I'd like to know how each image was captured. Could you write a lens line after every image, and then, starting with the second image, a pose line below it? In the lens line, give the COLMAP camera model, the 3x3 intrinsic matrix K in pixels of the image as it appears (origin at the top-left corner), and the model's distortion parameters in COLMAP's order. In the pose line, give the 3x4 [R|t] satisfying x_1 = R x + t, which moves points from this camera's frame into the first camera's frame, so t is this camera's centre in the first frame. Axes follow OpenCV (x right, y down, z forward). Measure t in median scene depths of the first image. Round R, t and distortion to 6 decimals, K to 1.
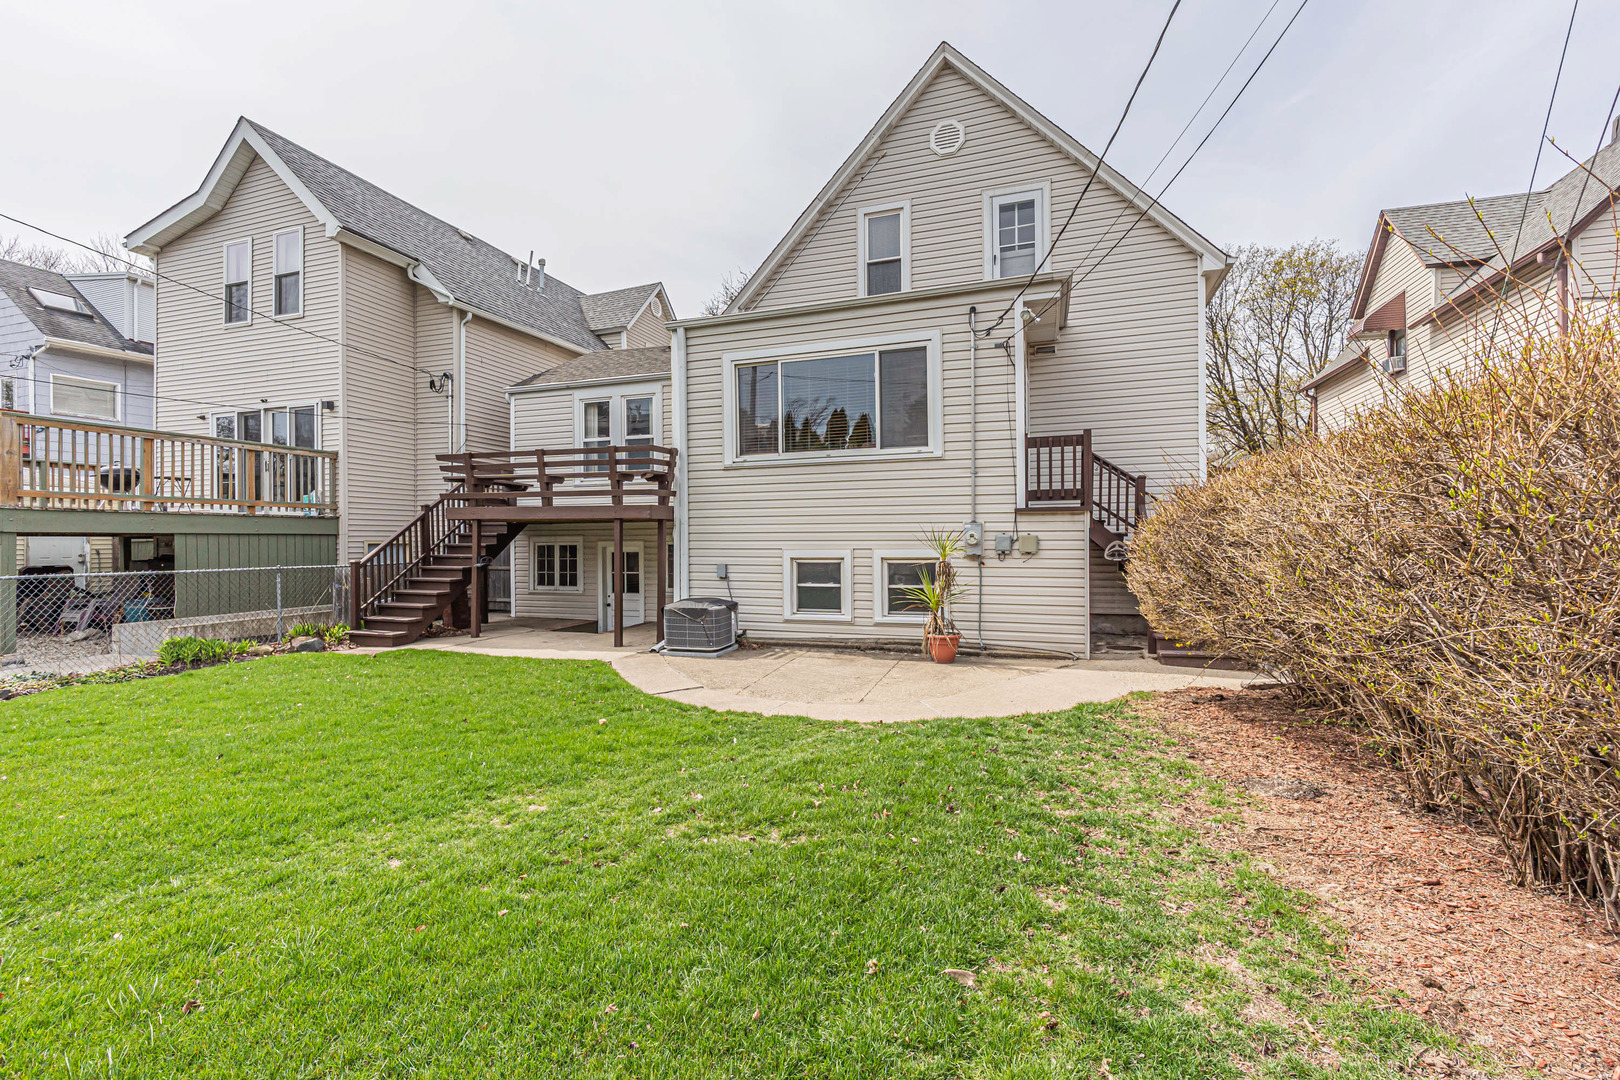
lens RADIAL K [[719.9, 0, 810.0], [0, 719.9, 540.0], [0, 0, 1]] dist [-0.000856, -0.000101]
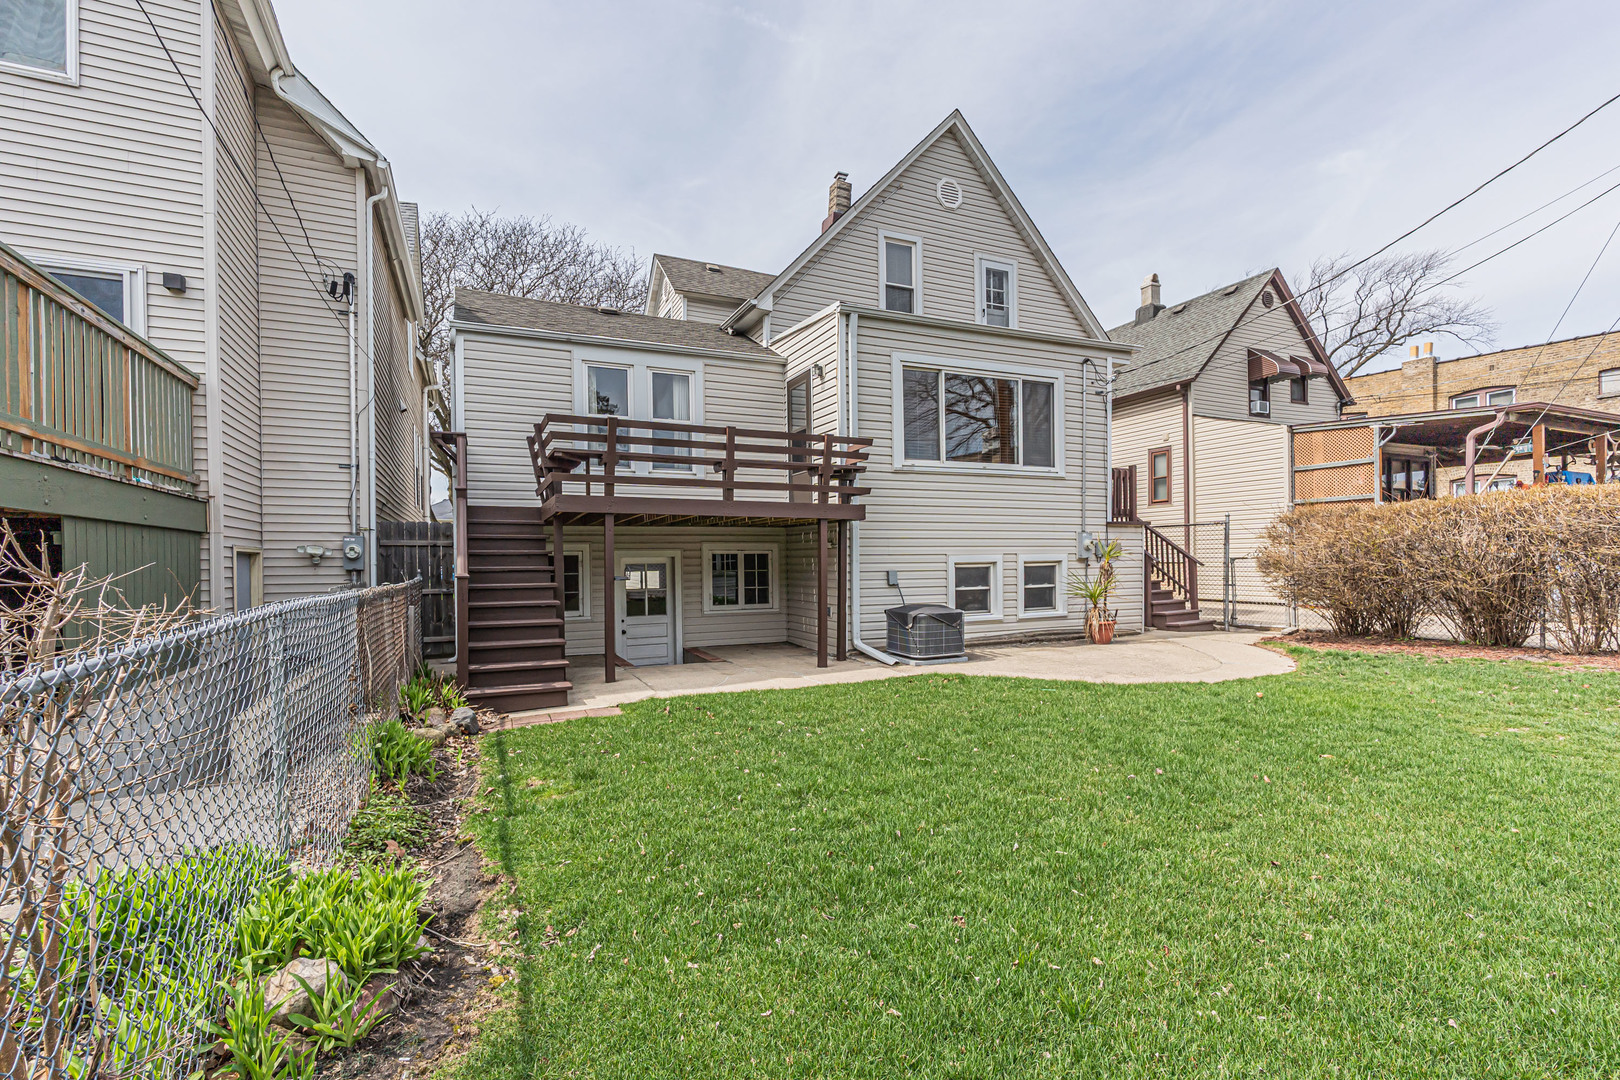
lens RADIAL K [[706.4, 0, 807.0], [0, 706.4, 561.0], [0, 0, 1]] dist [-0.002378, -0.000303]
pose [[0.725855, -0.006817, 0.687814, -0.792980], [0.002651, 0.999971, 0.007113, 0.012790], [-0.687842, -0.003339, 0.725852, 0.366681]]
